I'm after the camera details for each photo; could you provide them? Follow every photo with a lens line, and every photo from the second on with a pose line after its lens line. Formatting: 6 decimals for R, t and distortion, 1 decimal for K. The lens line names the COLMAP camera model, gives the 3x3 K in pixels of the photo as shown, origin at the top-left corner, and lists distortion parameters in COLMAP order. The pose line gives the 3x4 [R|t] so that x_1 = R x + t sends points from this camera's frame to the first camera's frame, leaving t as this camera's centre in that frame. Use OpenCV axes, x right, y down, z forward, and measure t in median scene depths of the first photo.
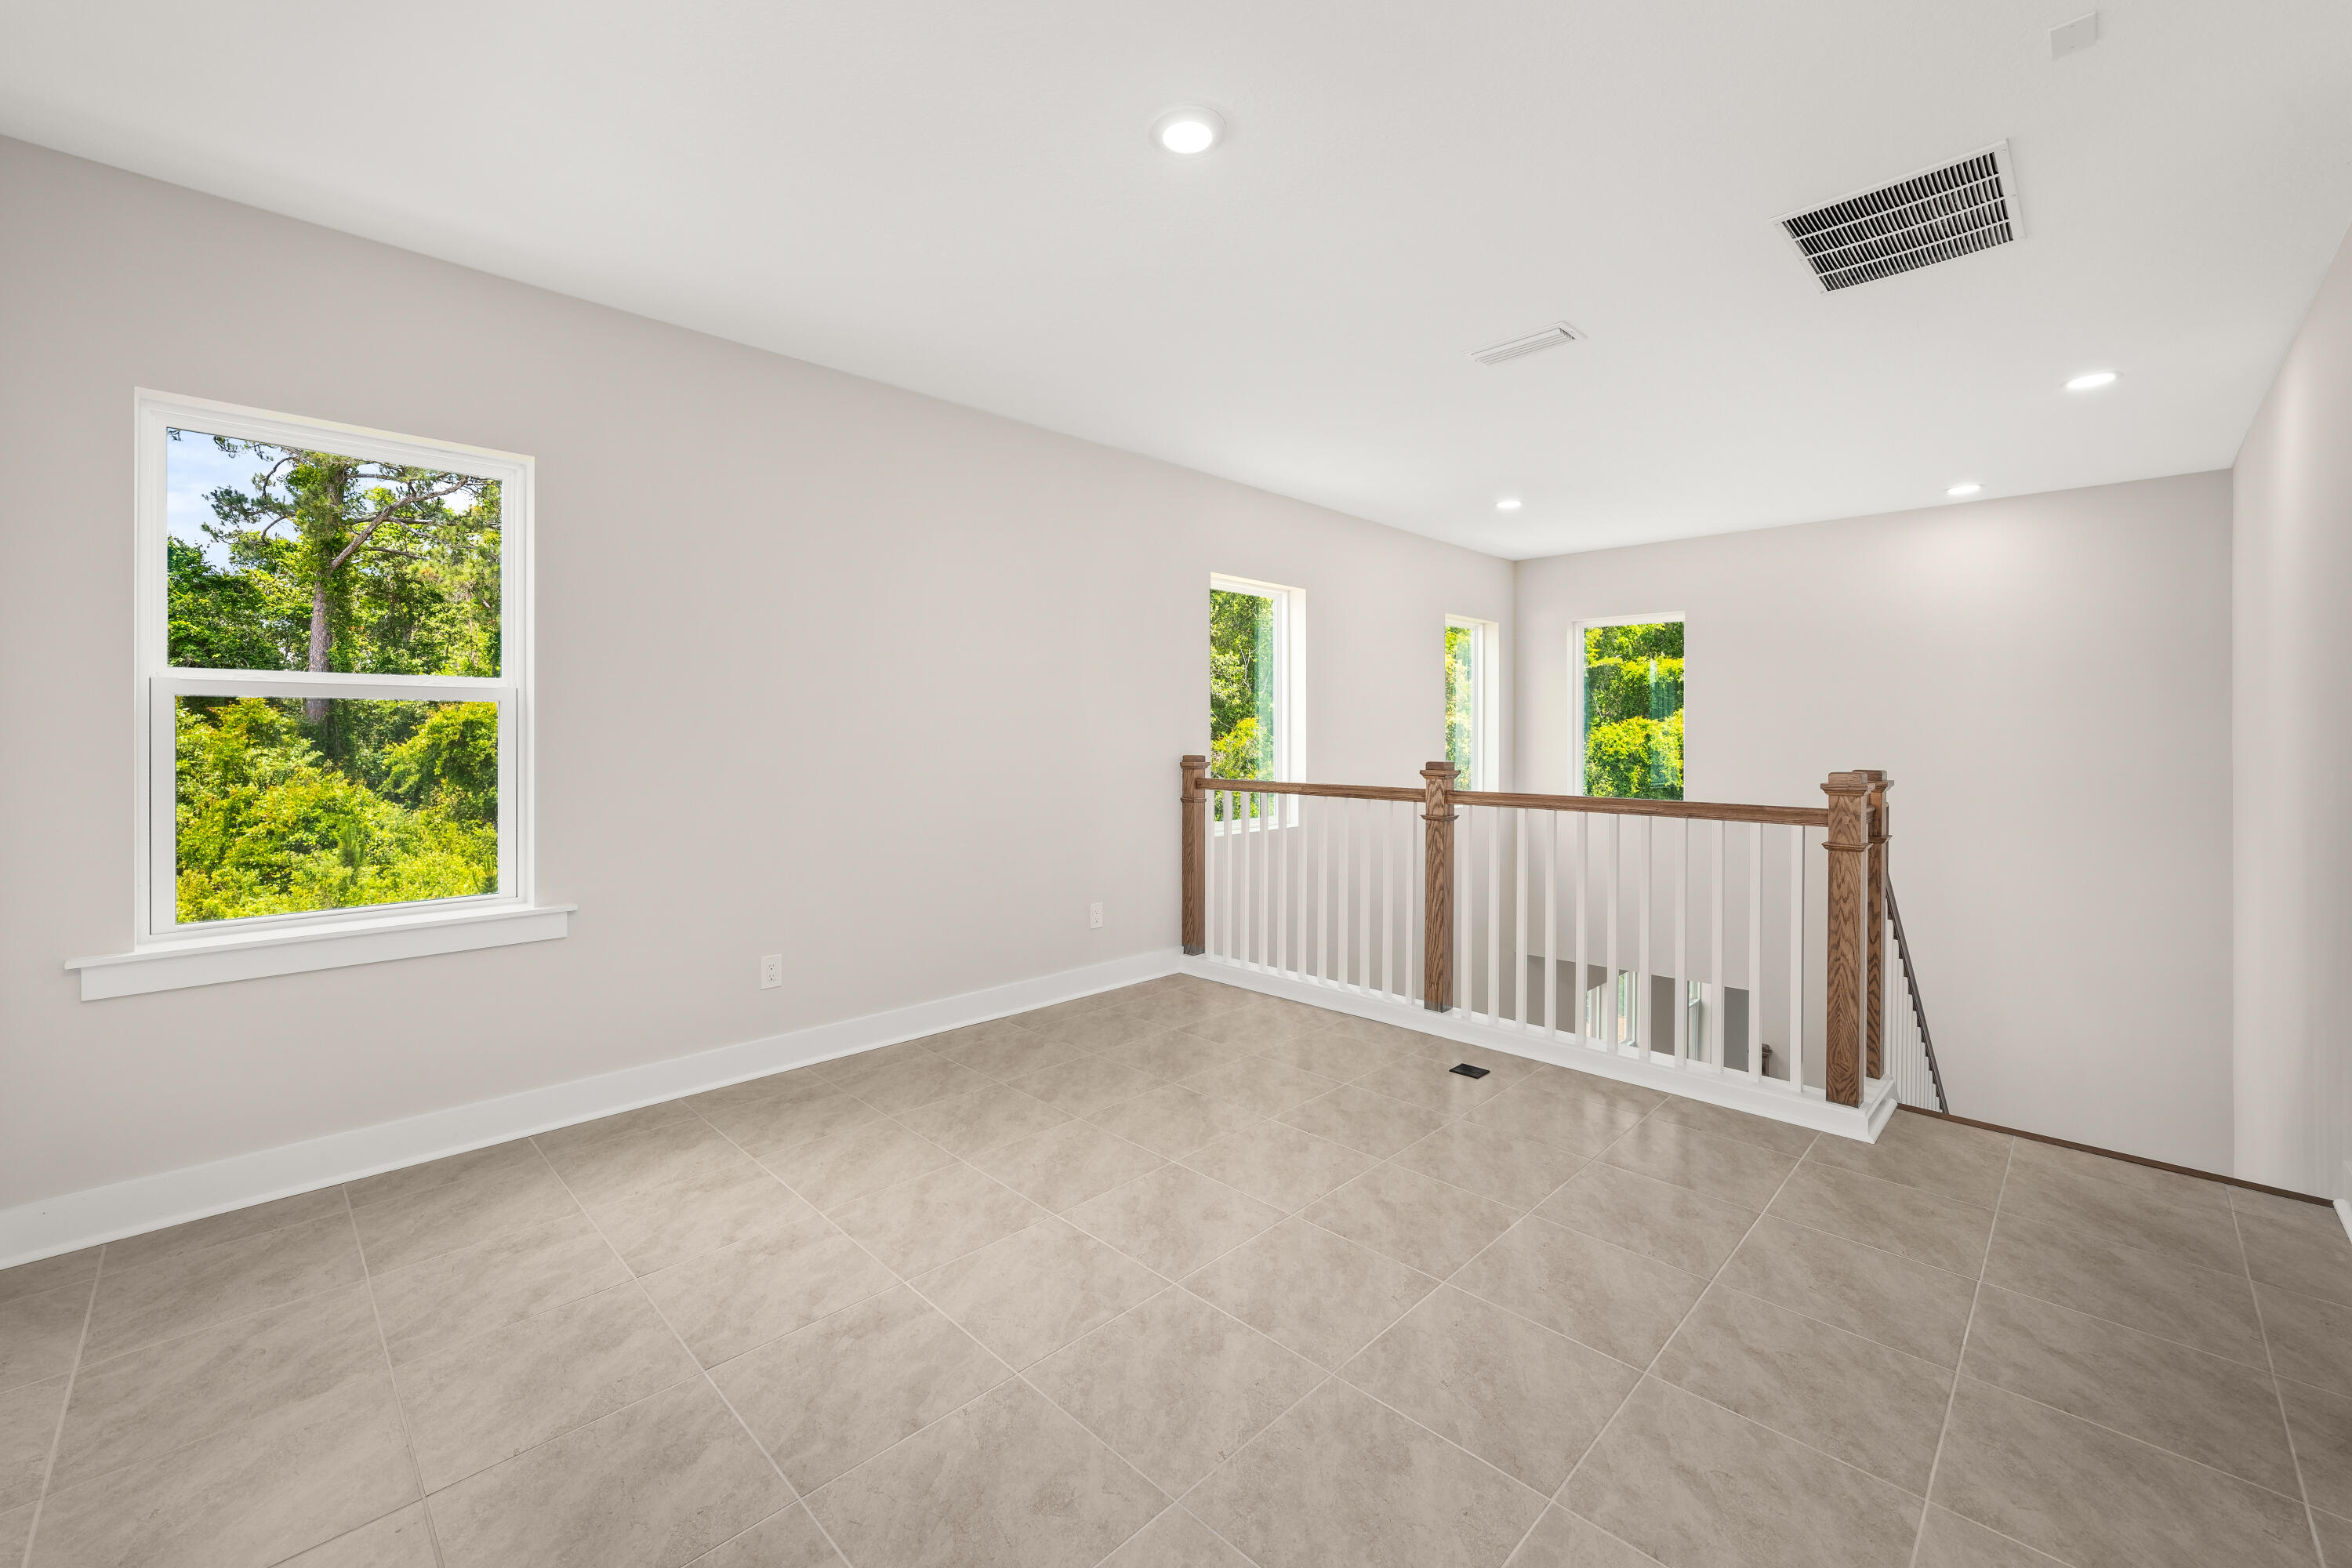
lens RADIAL K [[935.7, 0, 1172.5], [0, 935.7, 769.6], [0, 0, 1]] dist [-0.012922, 0.001349]
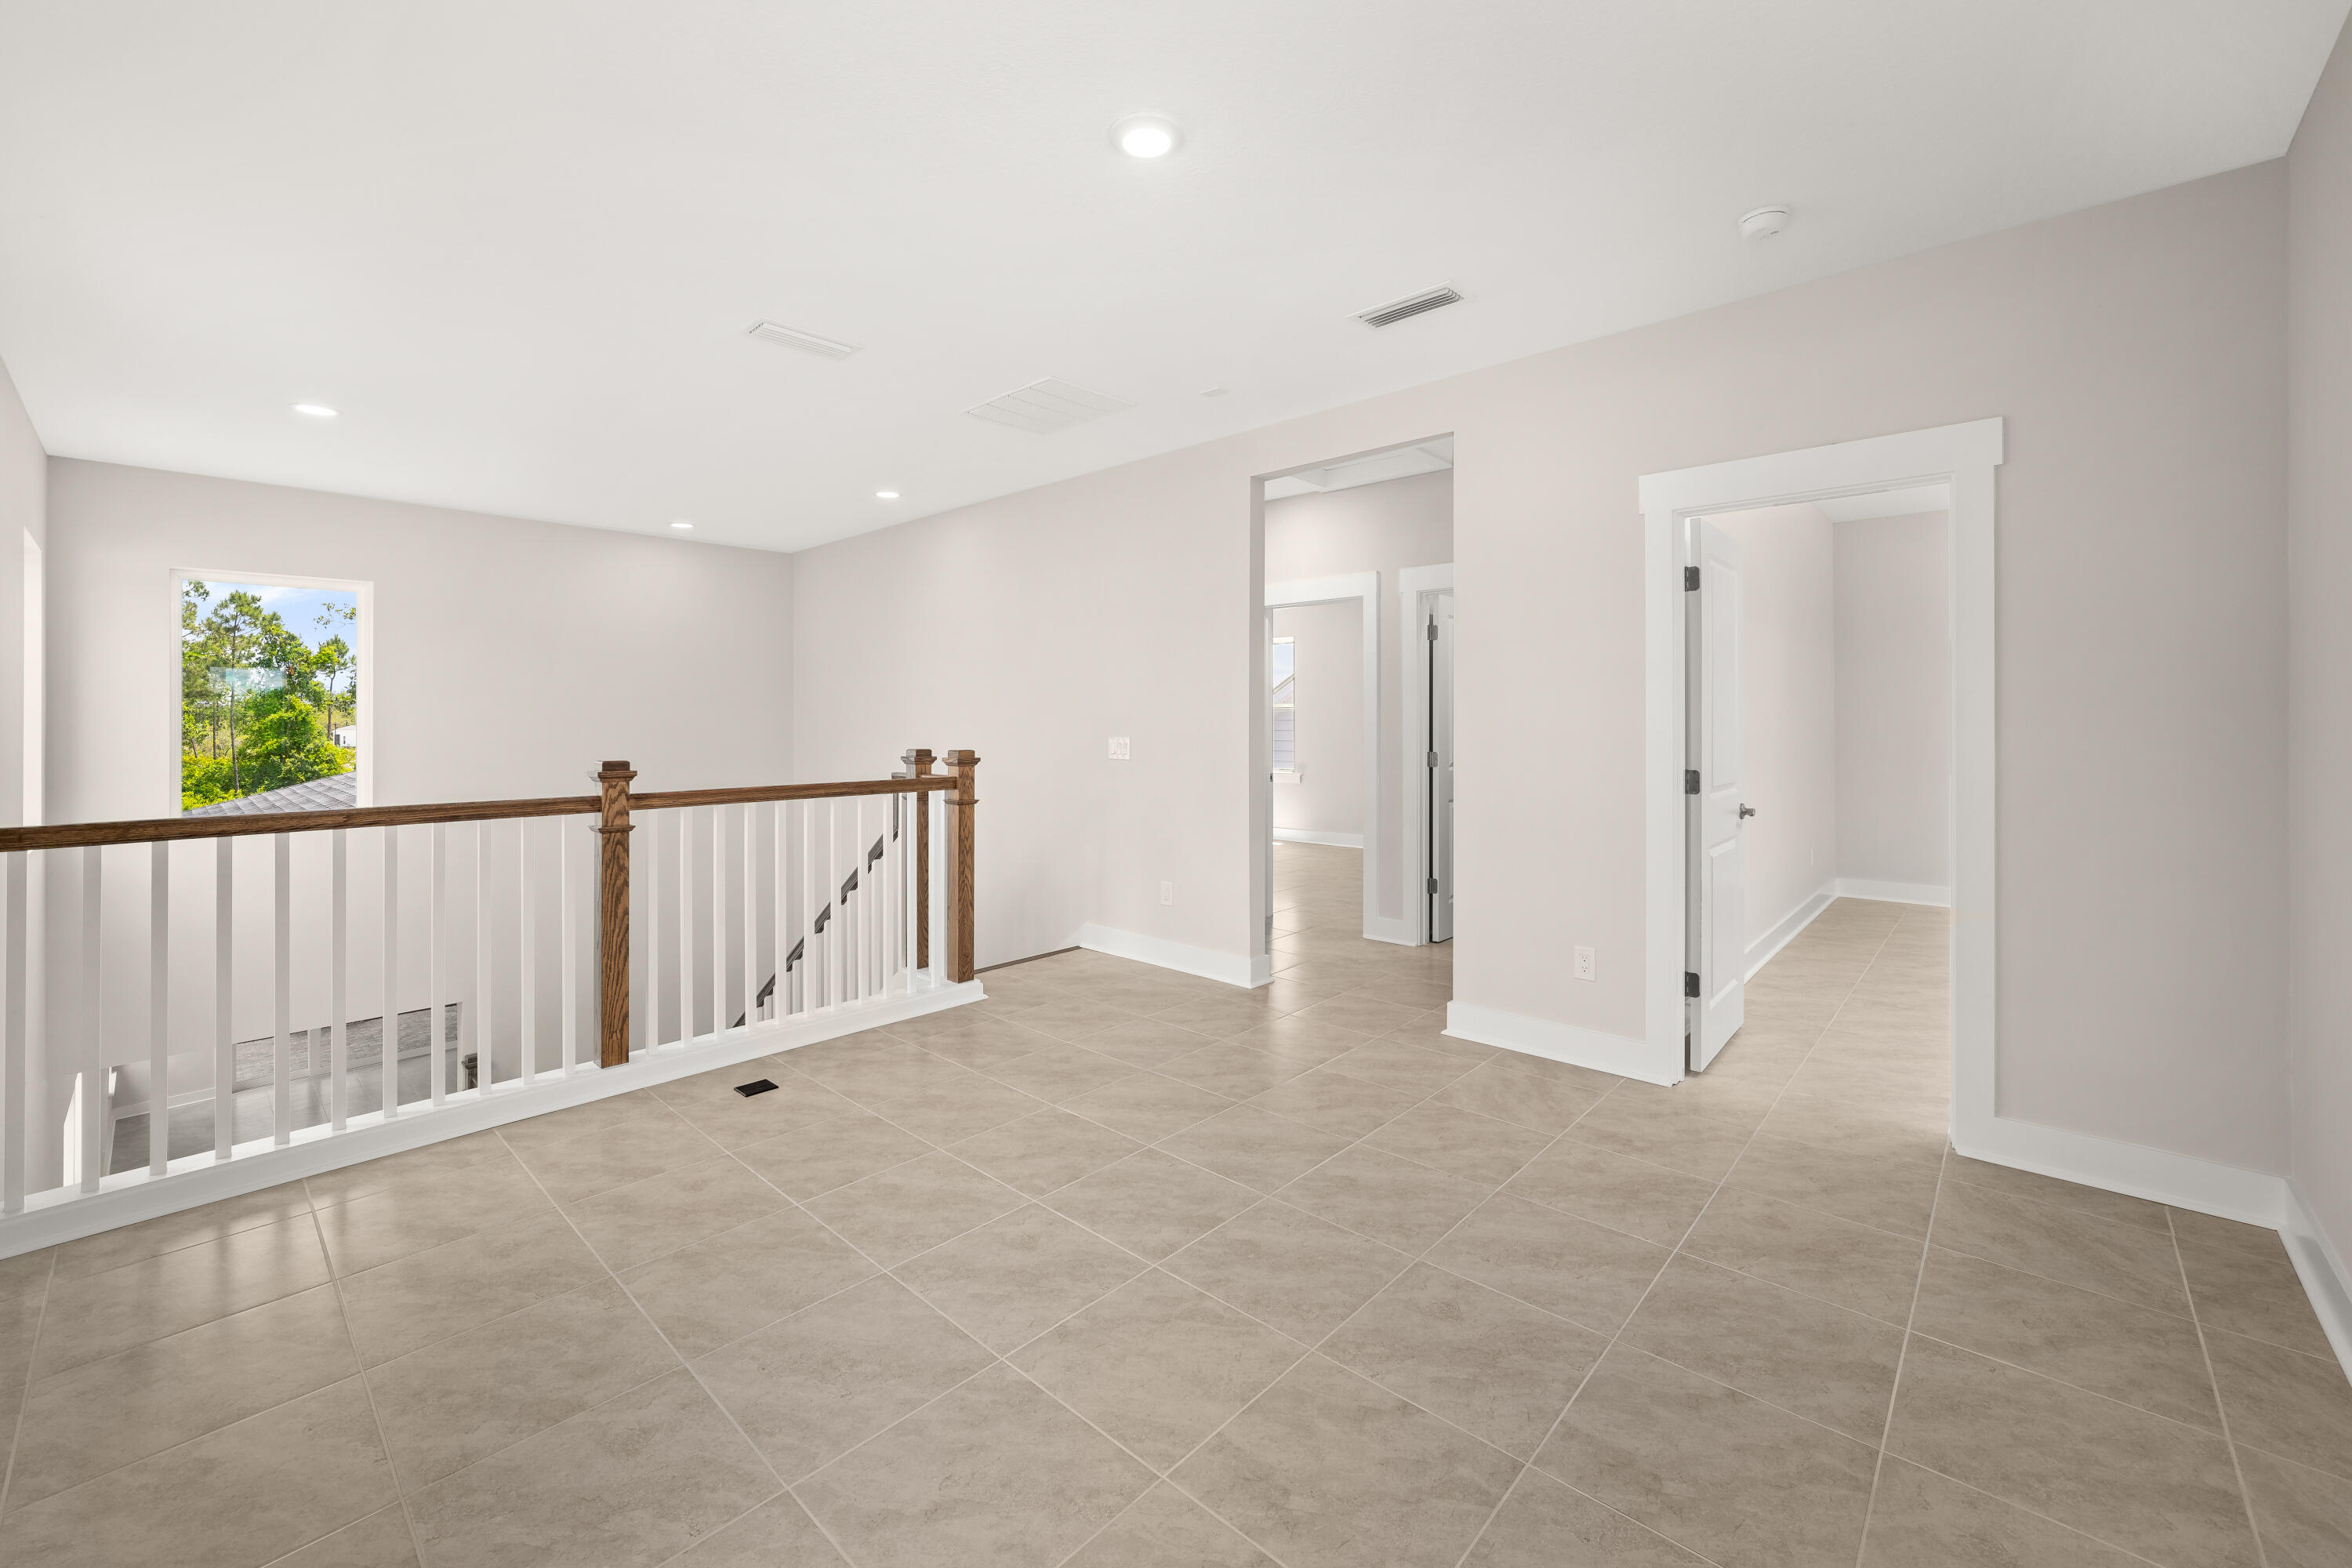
lens RADIAL K [[935.7, 0, 1147.8], [0, 935.7, 726.0], [0, 0, 1]] dist [-0.012922, 0.001349]
pose [[-0.012215, -0.005018, 0.999913, -0.763559], [0.043699, 0.999029, 0.005548, -0.033232], [-0.998970, 0.043763, -0.011984, 0.748656]]
